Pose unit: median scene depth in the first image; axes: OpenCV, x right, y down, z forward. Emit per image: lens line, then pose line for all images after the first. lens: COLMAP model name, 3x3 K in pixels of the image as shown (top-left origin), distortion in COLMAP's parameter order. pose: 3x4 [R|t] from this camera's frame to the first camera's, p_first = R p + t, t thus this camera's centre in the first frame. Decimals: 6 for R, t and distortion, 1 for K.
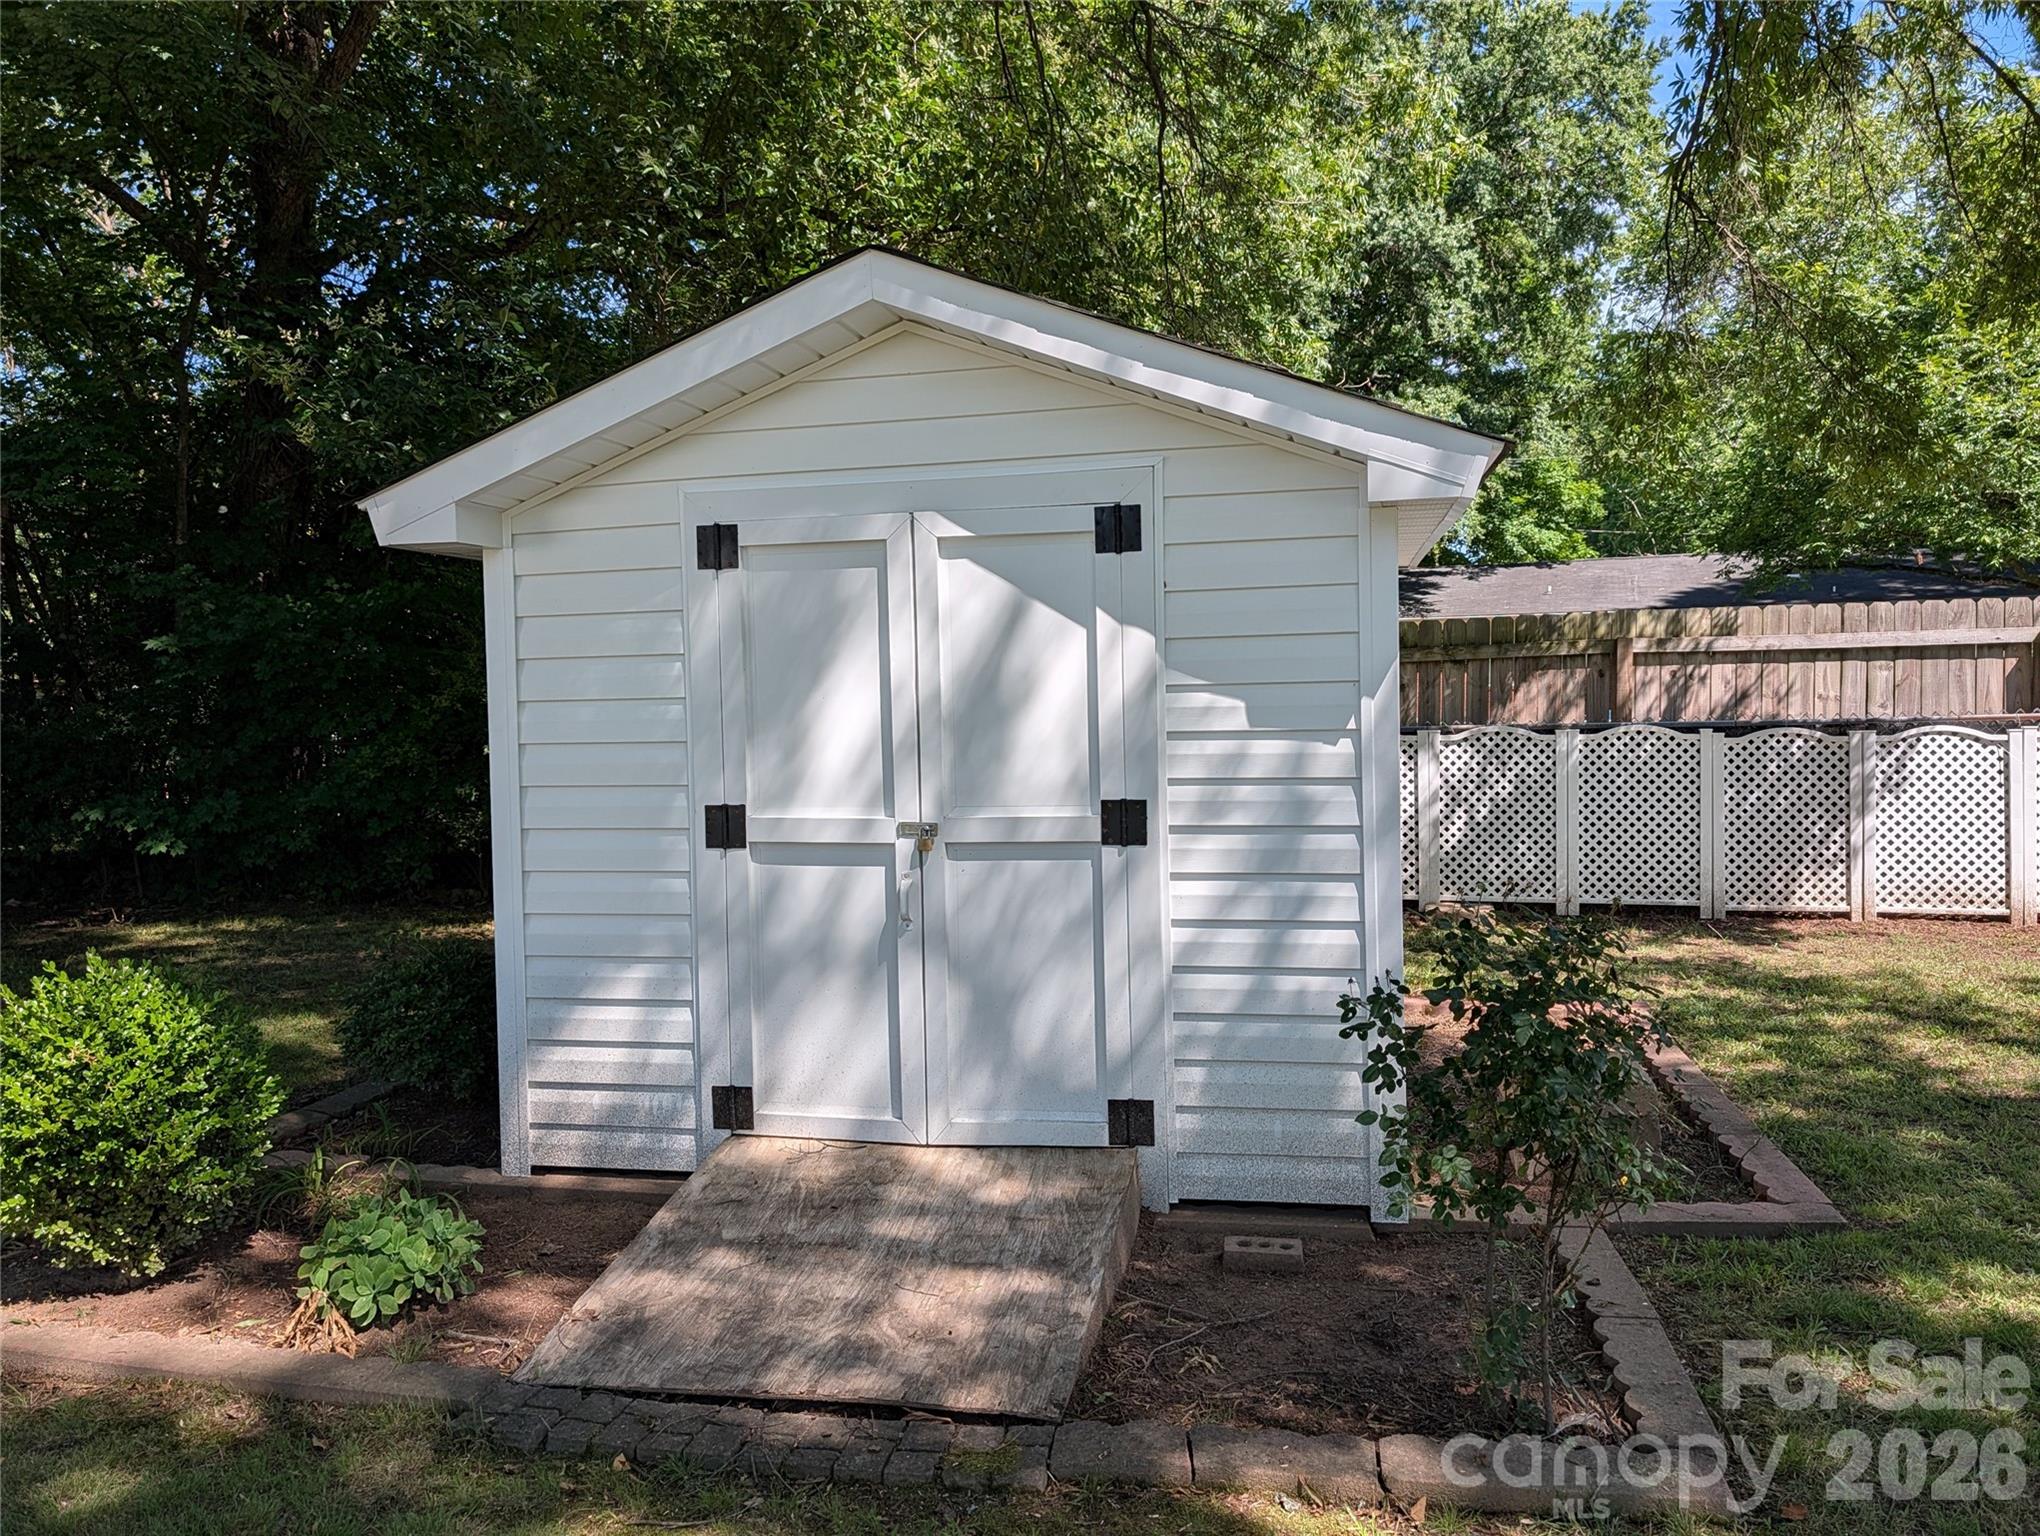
lens RADIAL K [[1479.3, 0, 1020.4], [0, 1479.3, 770.6], [0, 0, 1]] dist [0.017941, -0.009174]
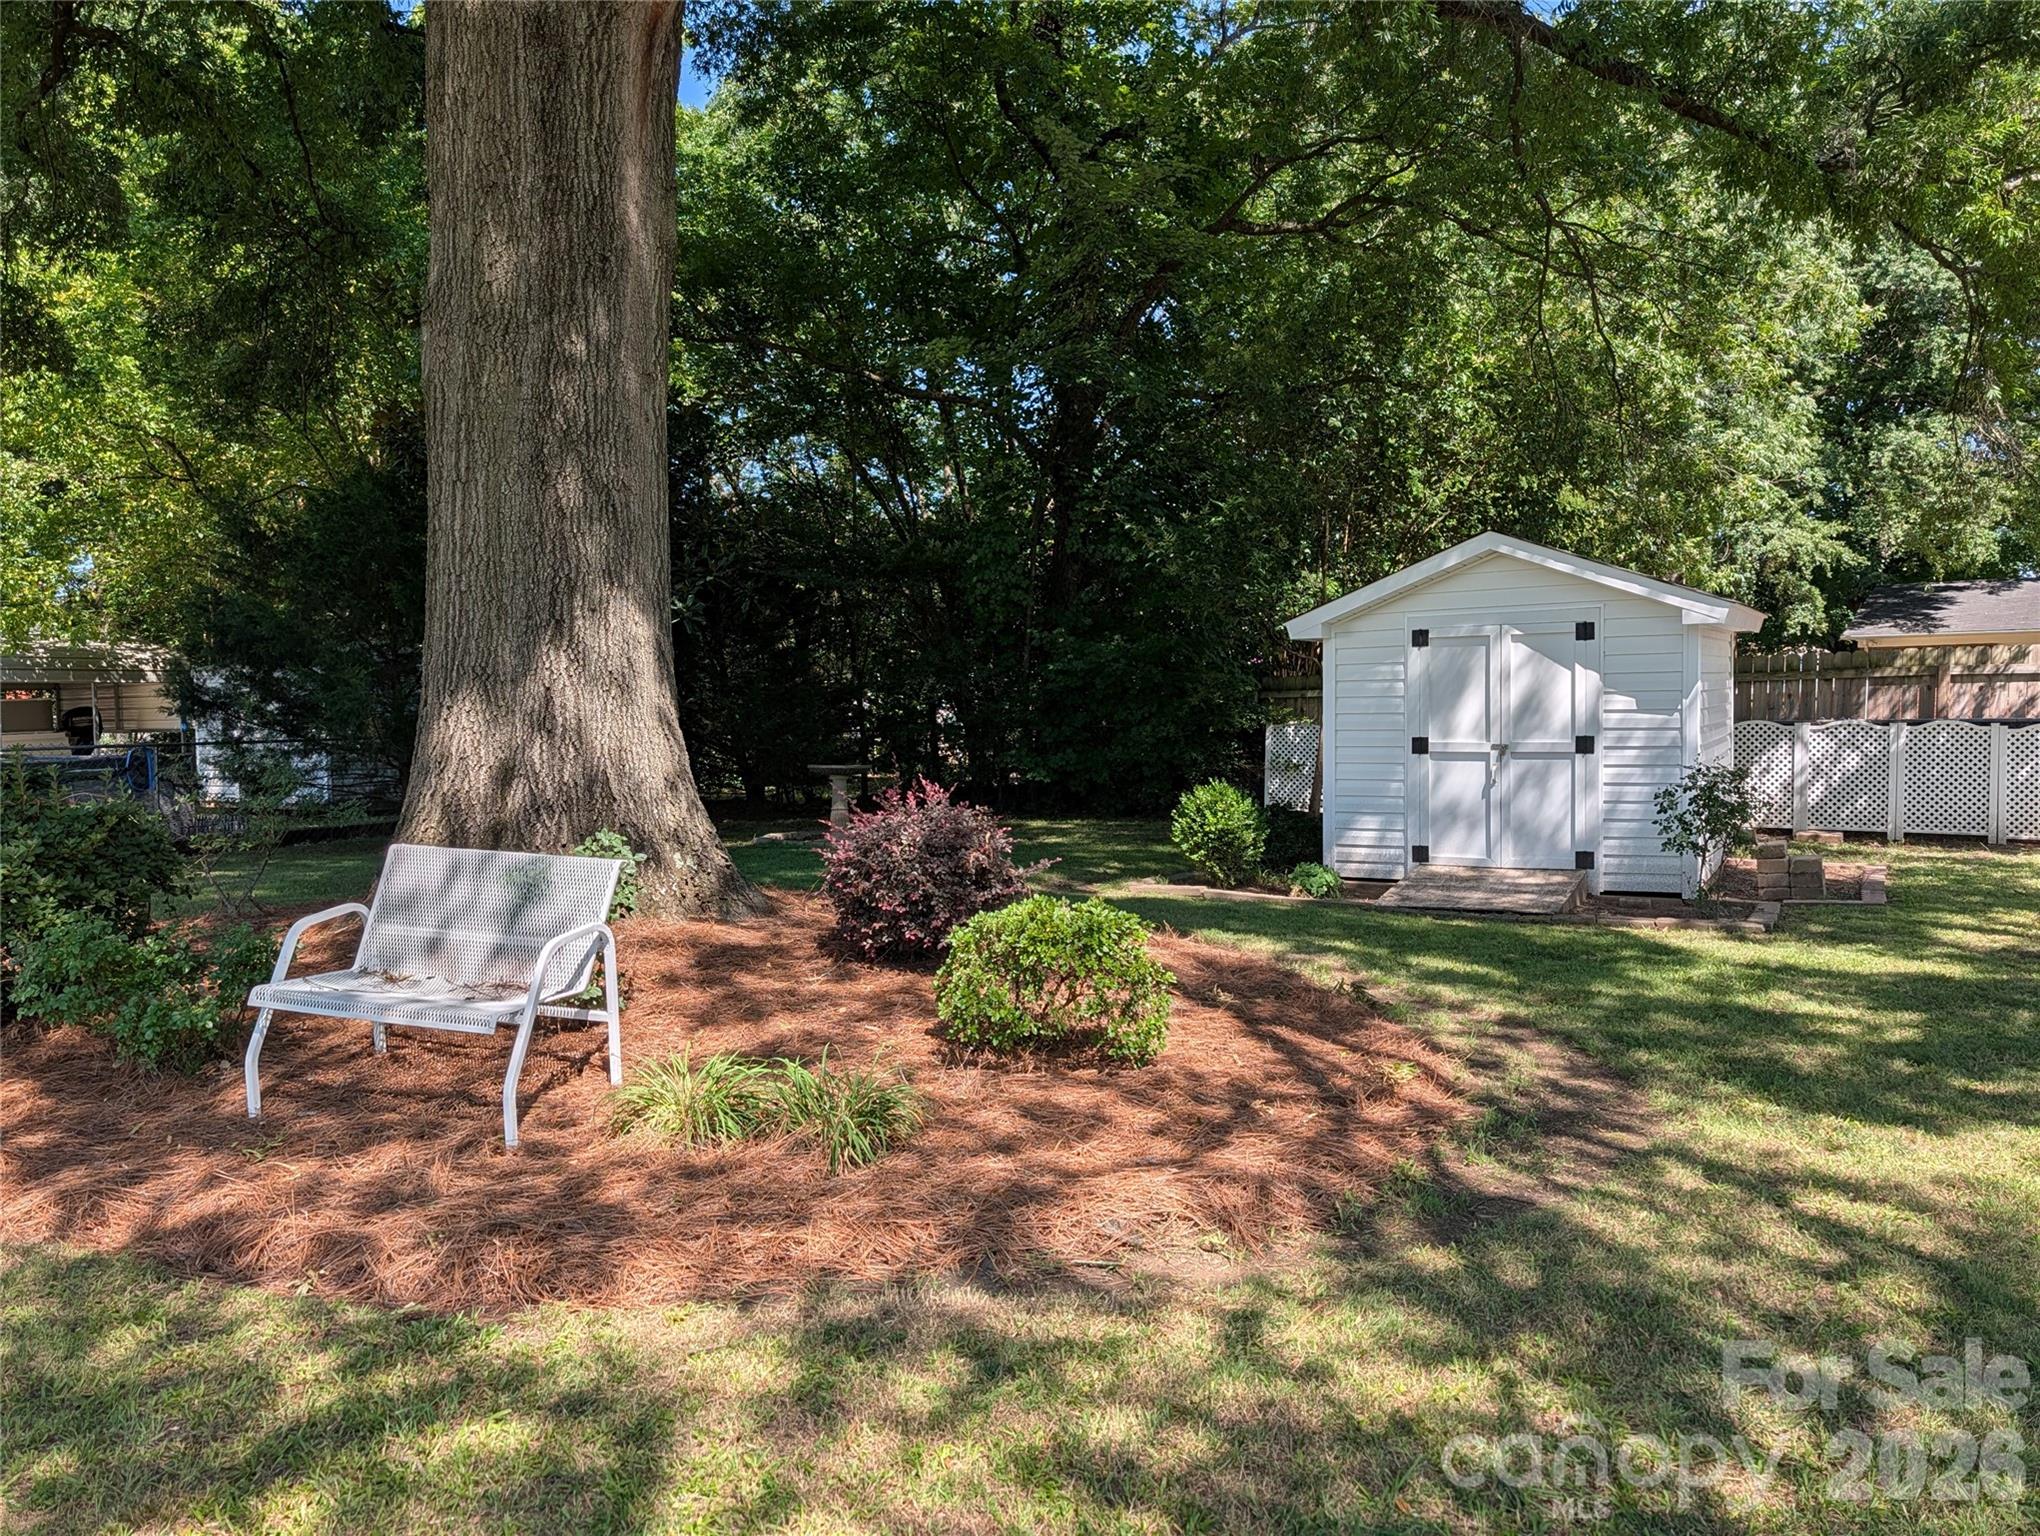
lens RADIAL K [[1479.3, 0, 1013.5], [0, 1479.3, 767.4], [0, 0, 1]] dist [0.017941, -0.009174]
pose [[0.948686, 0.019952, -0.315590, -0.026886], [-0.023244, 0.999708, -0.006669, 0.053382], [0.315365, 0.013662, 0.948872, -0.824159]]
